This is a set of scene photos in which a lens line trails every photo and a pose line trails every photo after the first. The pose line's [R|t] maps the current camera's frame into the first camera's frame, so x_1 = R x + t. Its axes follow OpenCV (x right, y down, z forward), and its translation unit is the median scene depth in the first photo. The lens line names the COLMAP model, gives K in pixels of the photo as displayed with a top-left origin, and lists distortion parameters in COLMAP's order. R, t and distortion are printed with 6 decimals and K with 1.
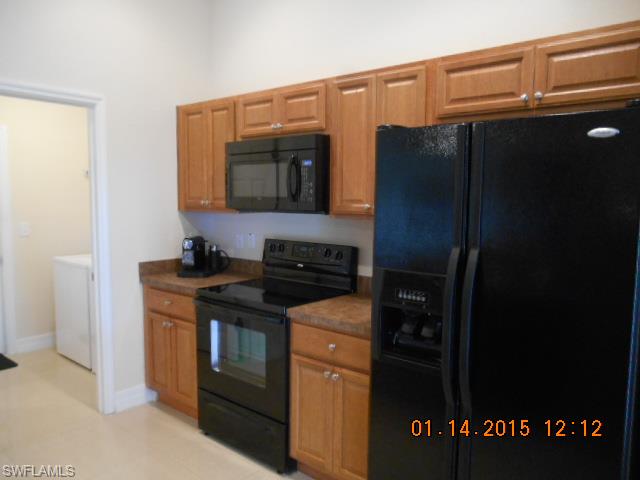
lens RADIAL K [[492.8, 0, 320.0], [0, 492.8, 240.0], [0, 0, 1]] dist [-0.017865, 0.006699]
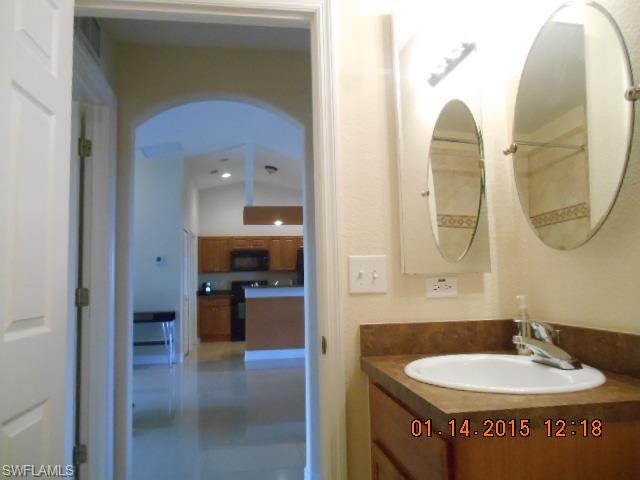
lens RADIAL K [[482.4, 0, 313.2], [0, 482.4, 240.9], [0, 0, 1]] dist [-0.000066, 0.001242]
pose [[0.673123, 0.037484, 0.738580, -2.181569], [0.096752, 0.985667, -0.138202, 0.227919], [-0.733175, 0.164486, 0.659848, -1.512042]]
